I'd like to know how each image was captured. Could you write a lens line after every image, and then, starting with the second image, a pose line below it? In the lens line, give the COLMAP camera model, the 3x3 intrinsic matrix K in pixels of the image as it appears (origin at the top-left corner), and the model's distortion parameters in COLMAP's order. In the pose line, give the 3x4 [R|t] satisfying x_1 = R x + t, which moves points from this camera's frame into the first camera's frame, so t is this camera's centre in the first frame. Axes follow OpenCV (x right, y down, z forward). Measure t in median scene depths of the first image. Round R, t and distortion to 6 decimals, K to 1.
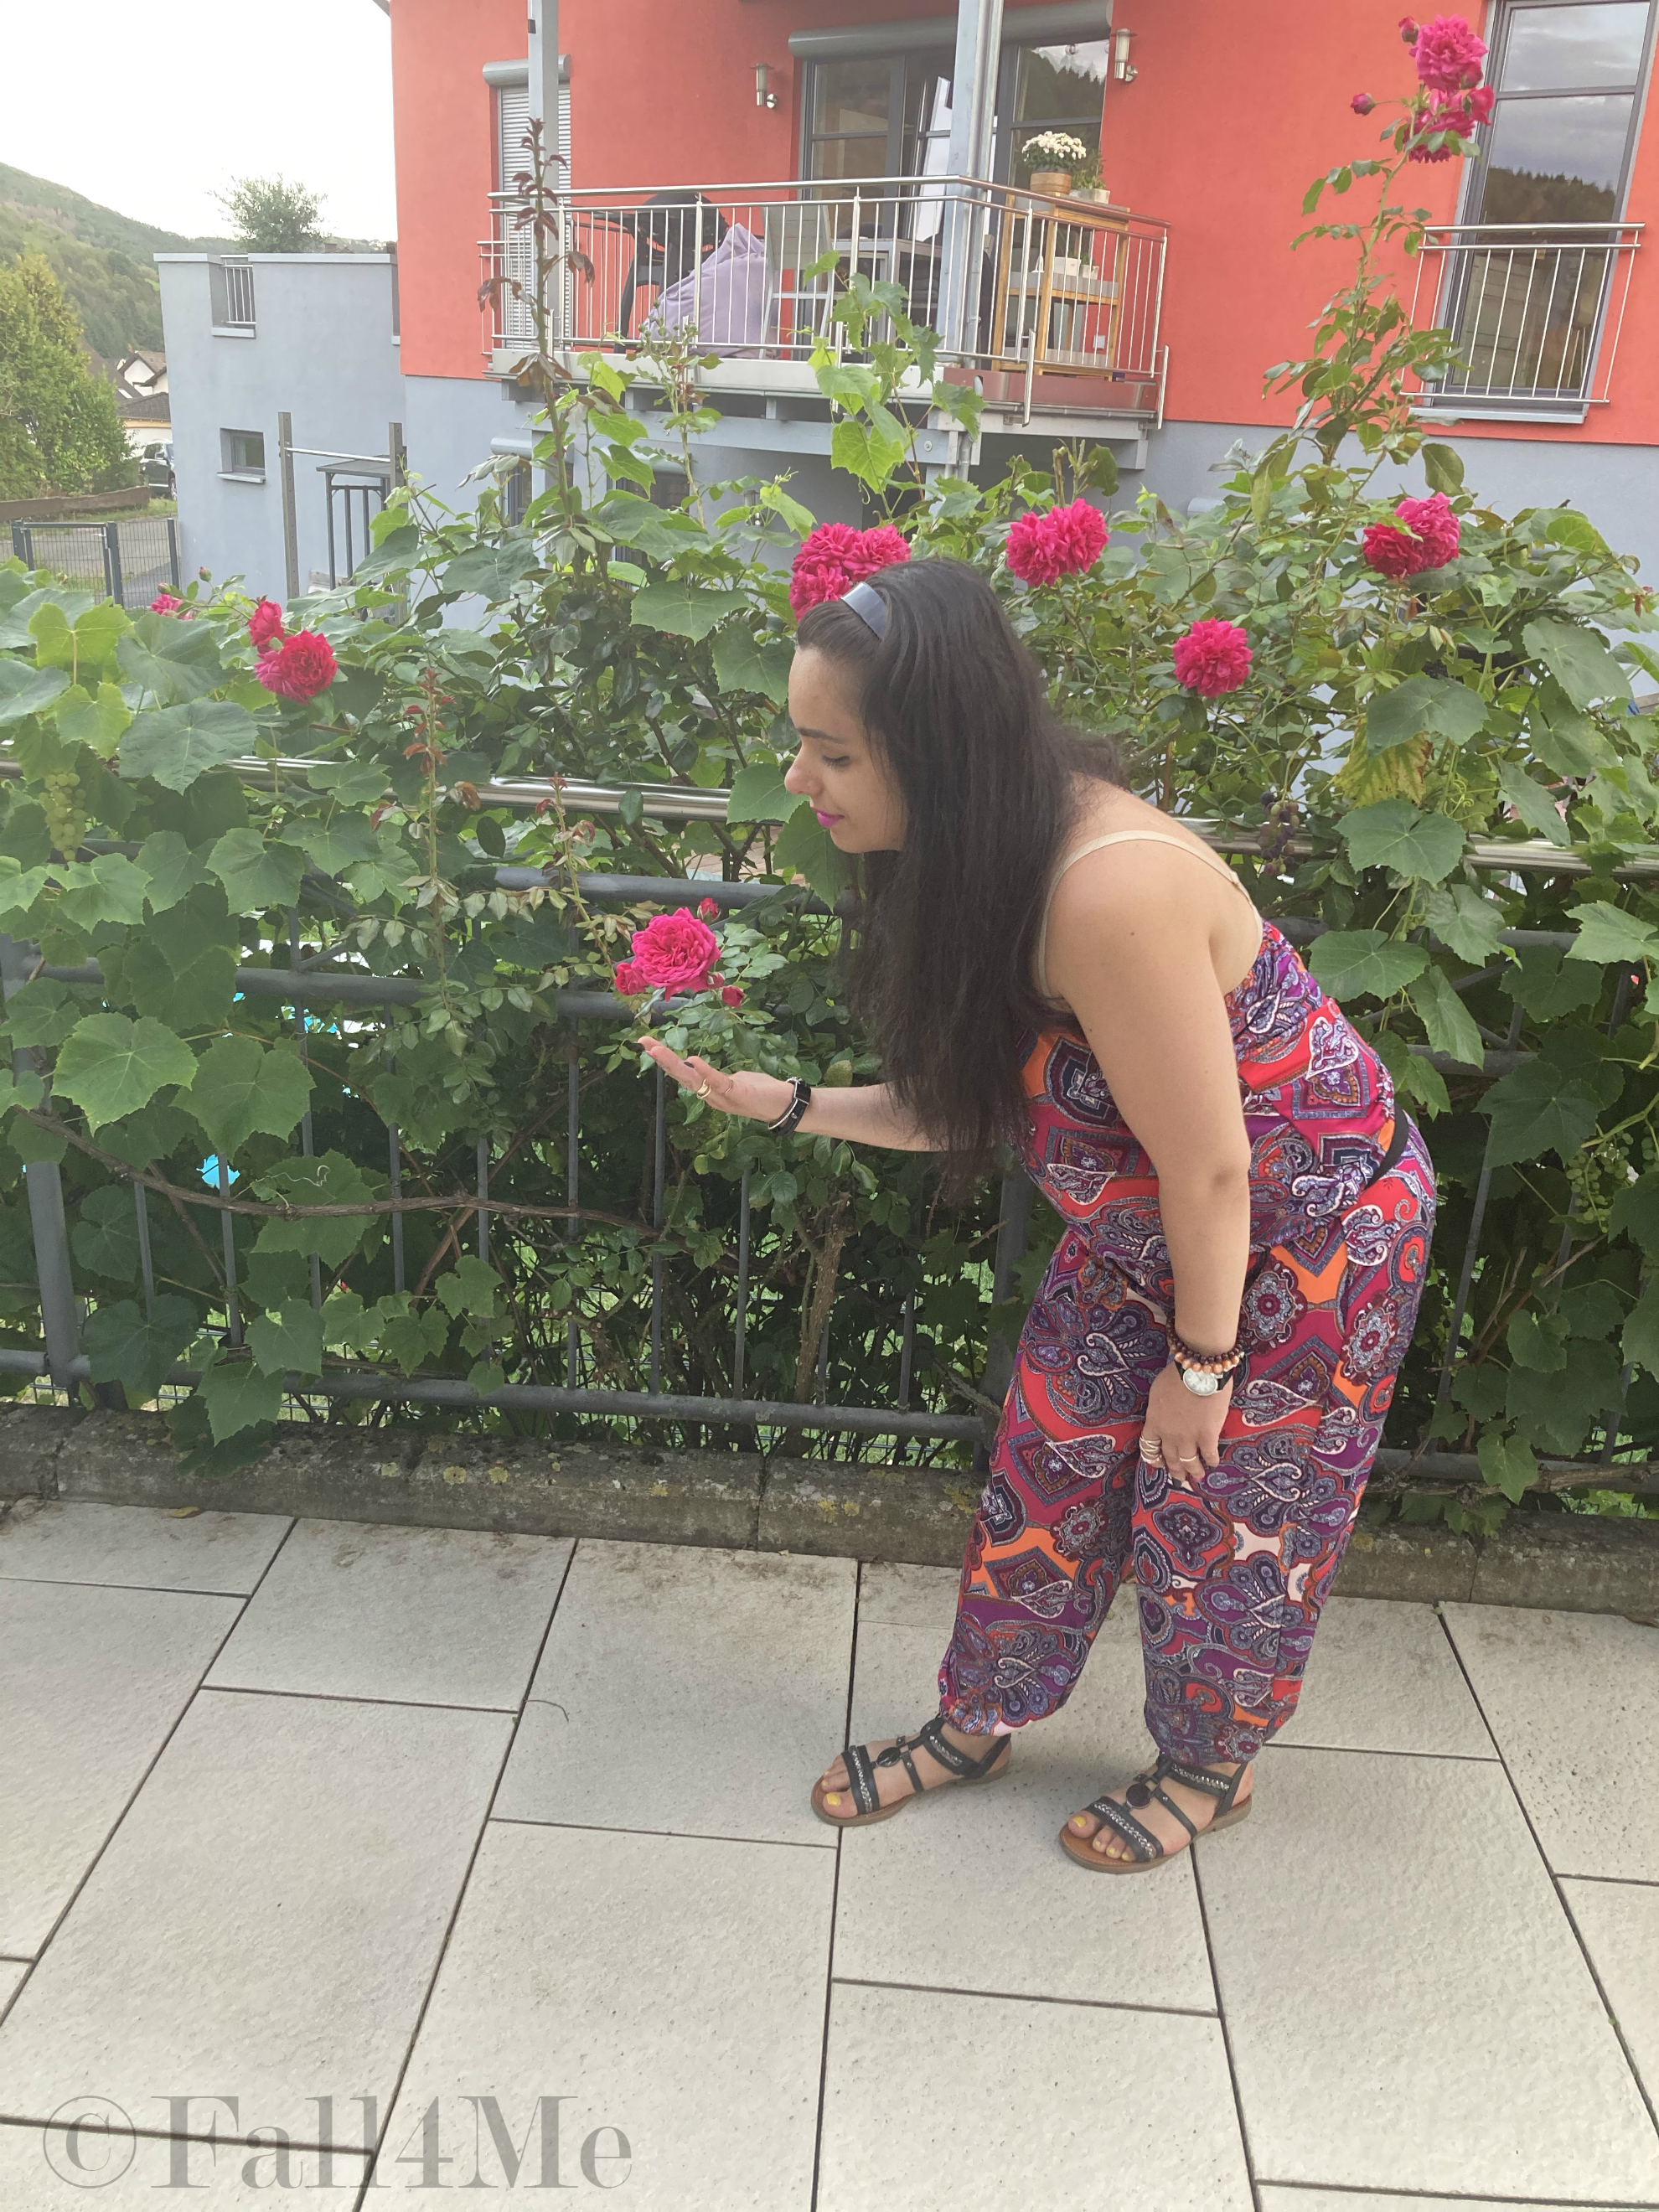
lens RADIAL K [[1810.7, 0, 819.5], [0, 1810.7, 1104.1], [0, 0, 1]] dist [0.010375, 0.005122]
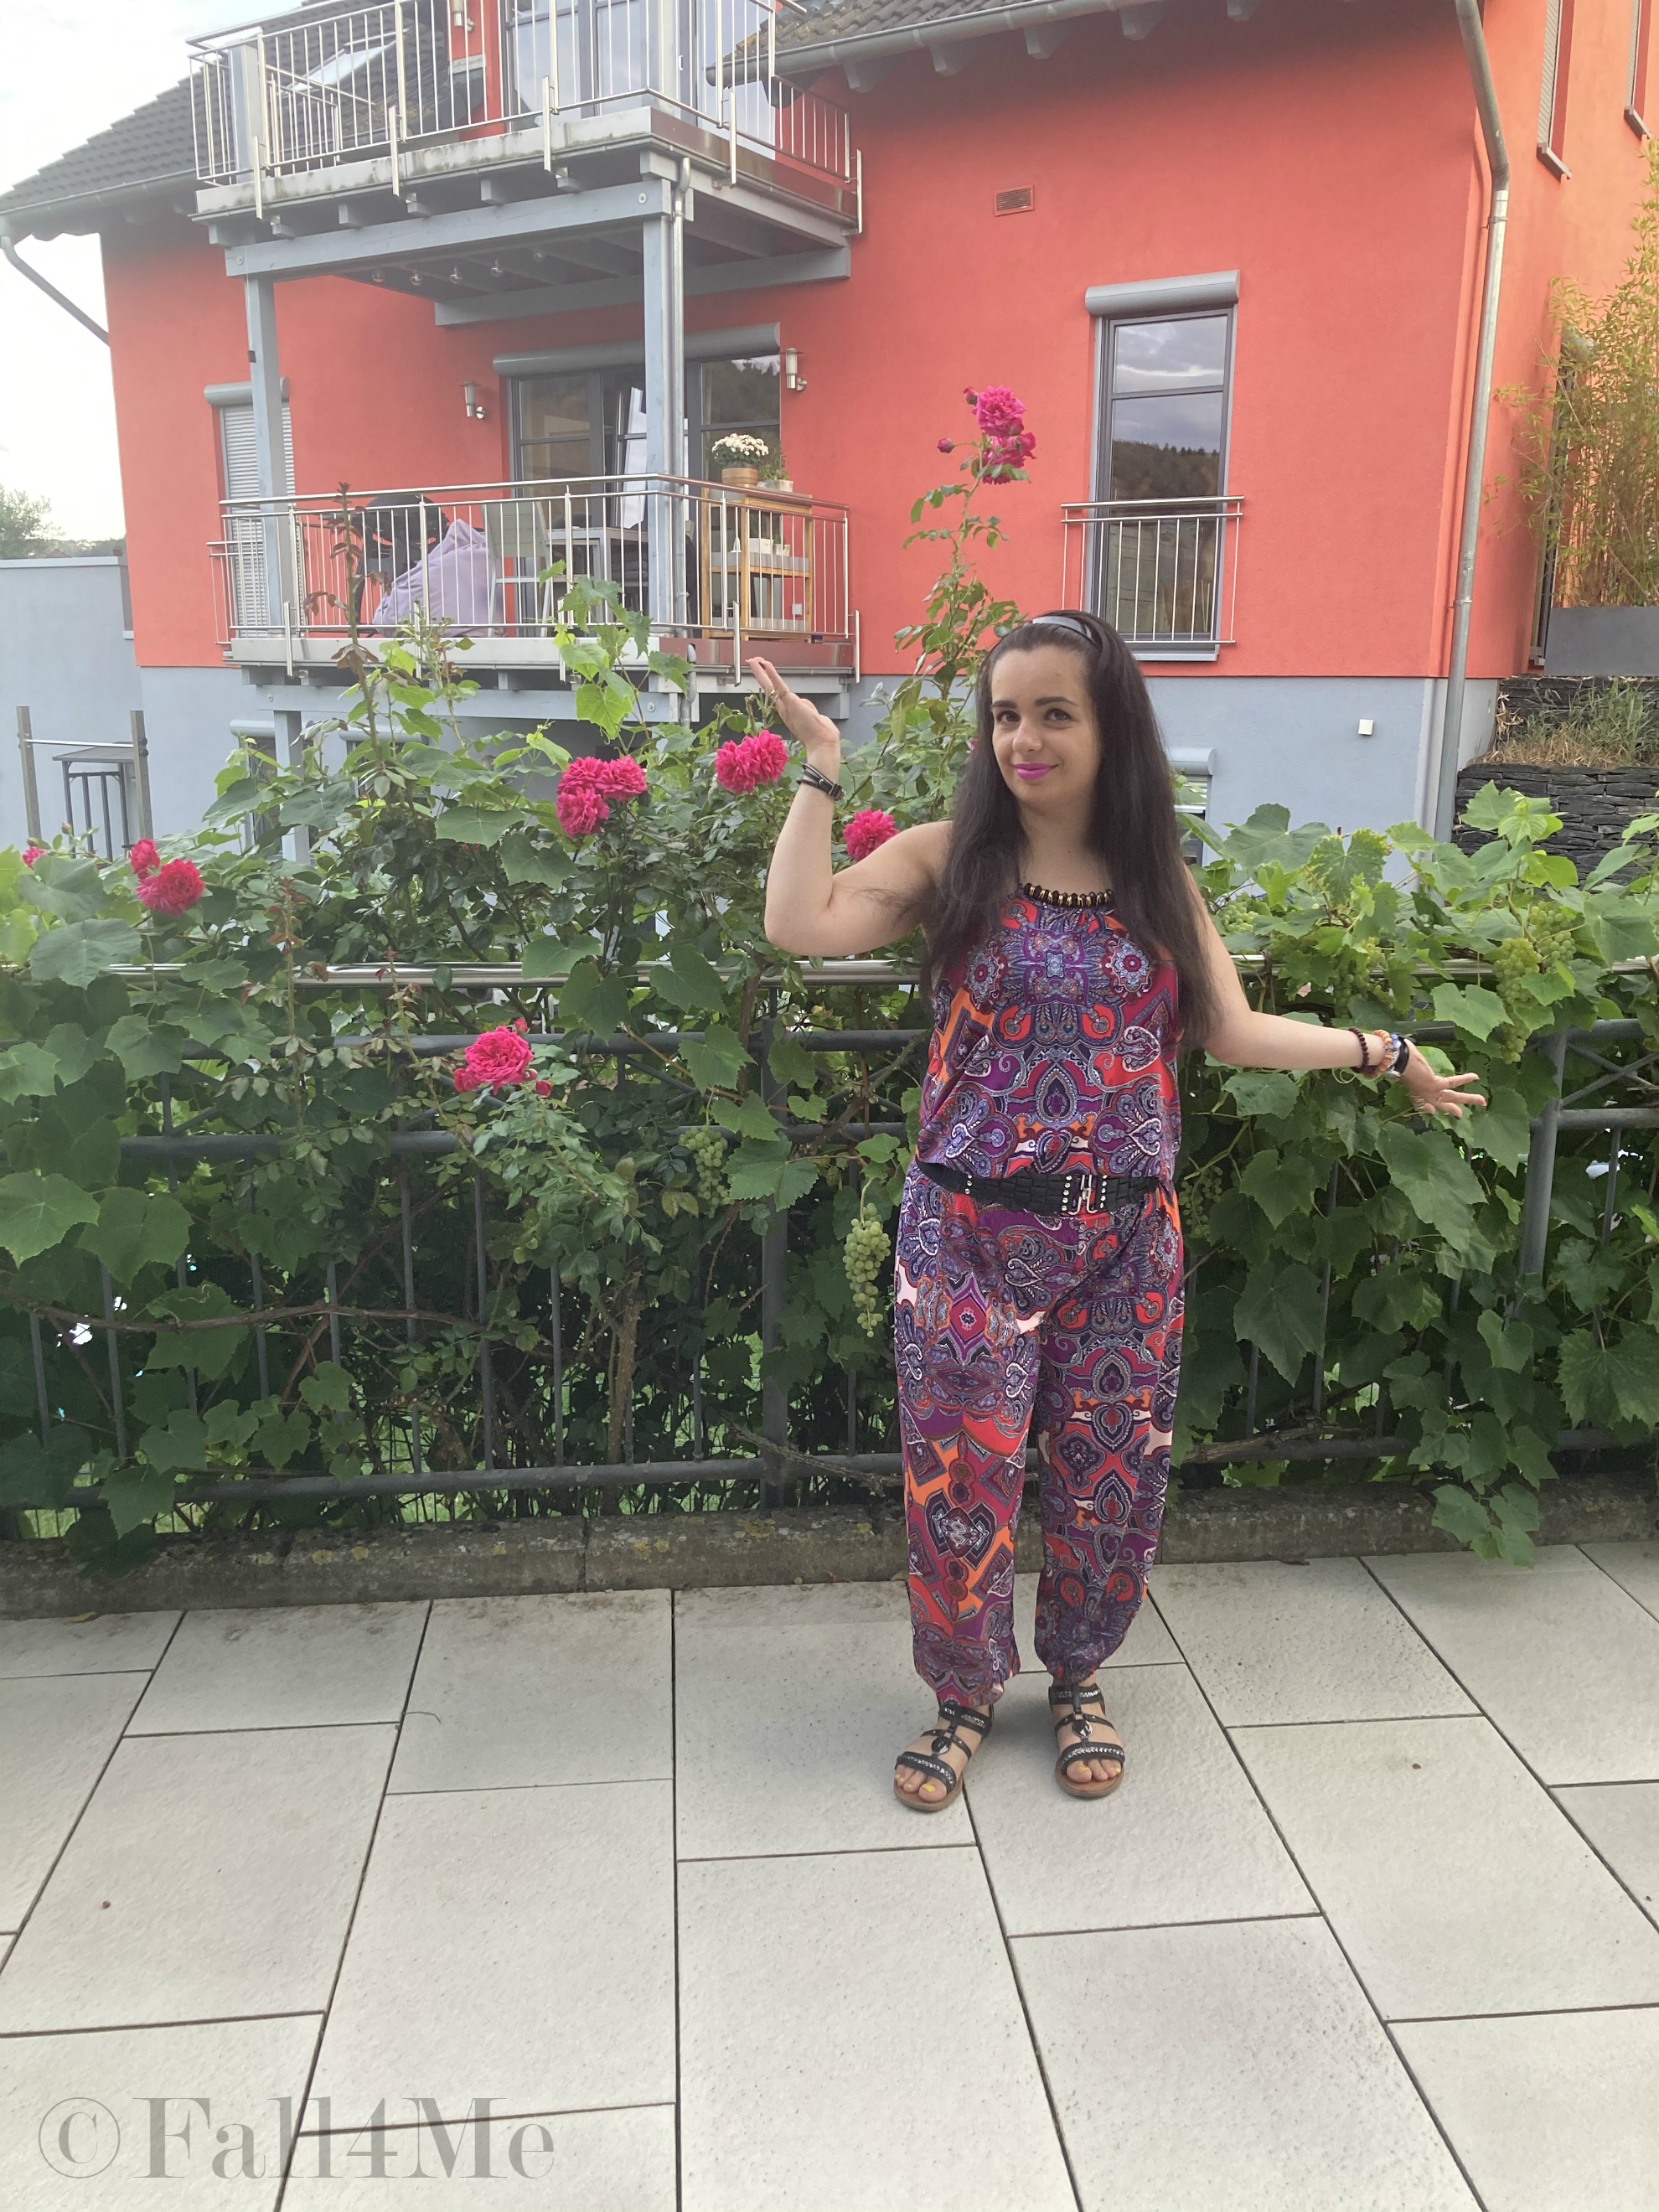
lens RADIAL K [[1810.7, 0, 829.2], [0, 1810.7, 1109.2], [0, 0, 1]] dist [0.010375, 0.005122]
pose [[0.987298, -0.079561, 0.137522, -0.016710], [0.096693, 0.987716, -0.122751, 0.103703], [-0.126067, 0.134489, 0.982863, -0.264541]]
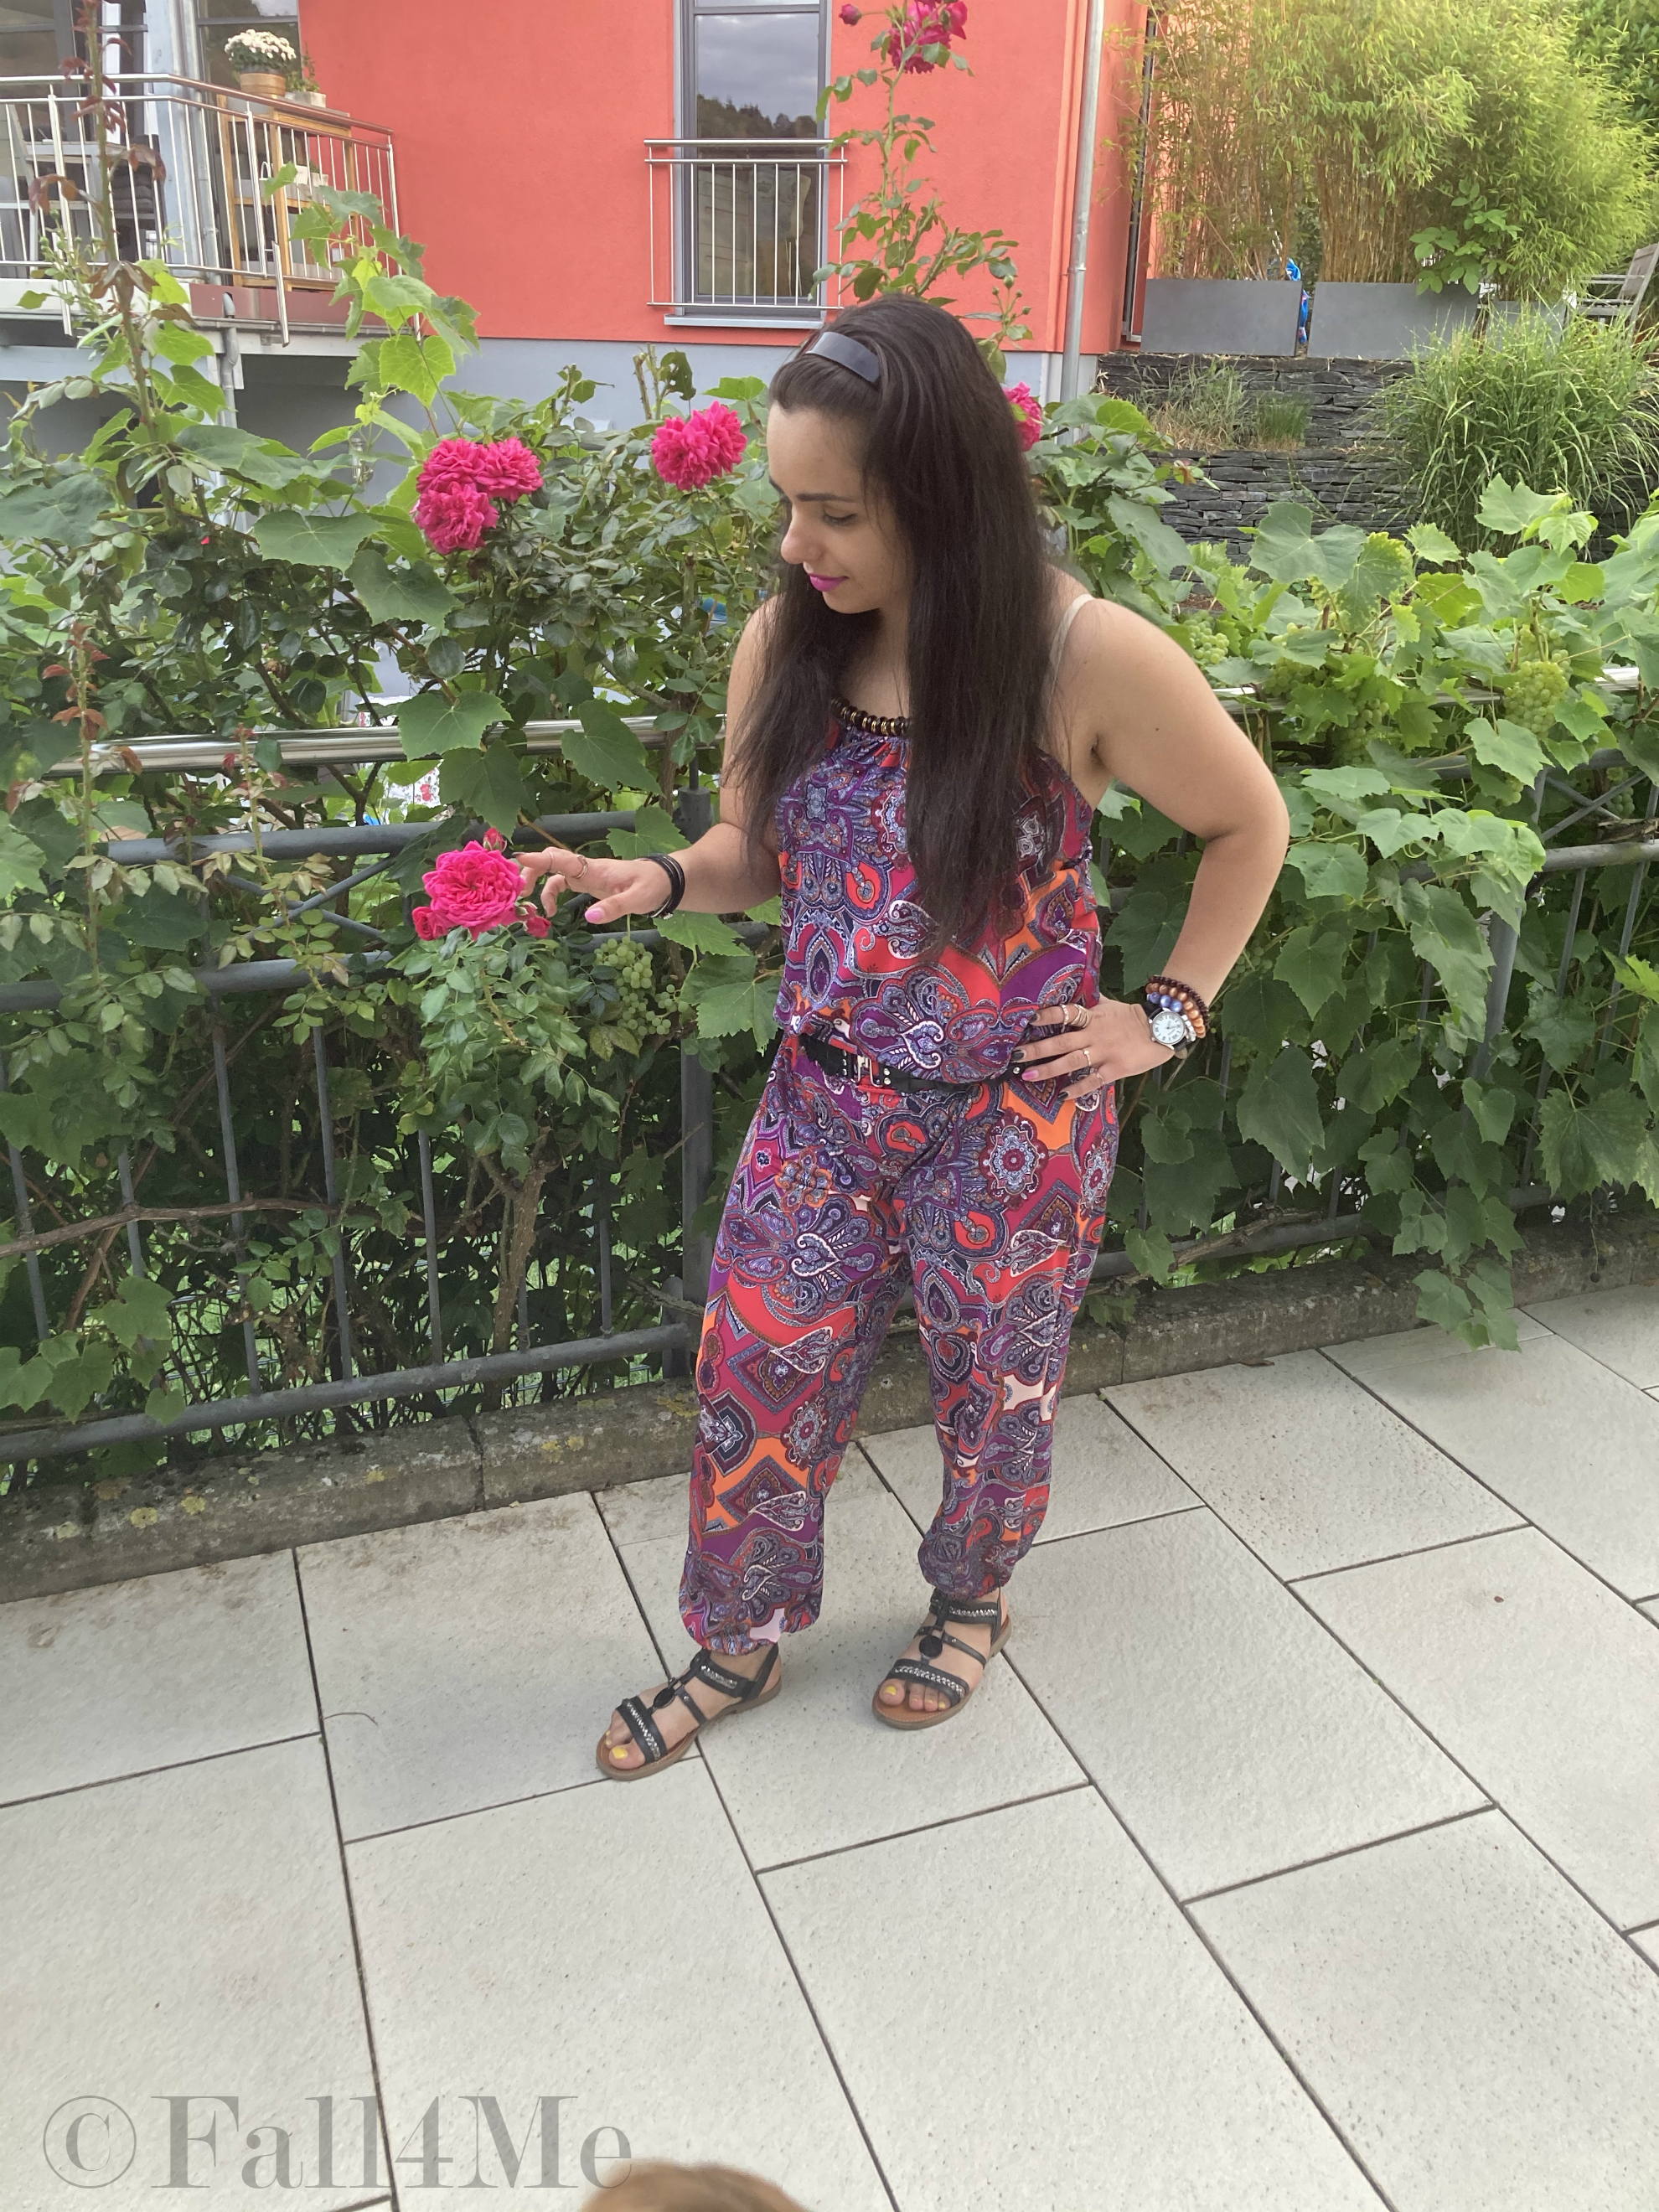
lens RADIAL K [[1810.7, 0, 834.1], [0, 1810.7, 1094.4], [0, 0, 1]] dist [0.010375, 0.005122]
pose [[0.913453, -0.181378, 0.364288, -0.196677], [0.168569, 0.983413, 0.066953, -0.007507], [-0.370389, 0.000249, 0.928877, 0.027533]]
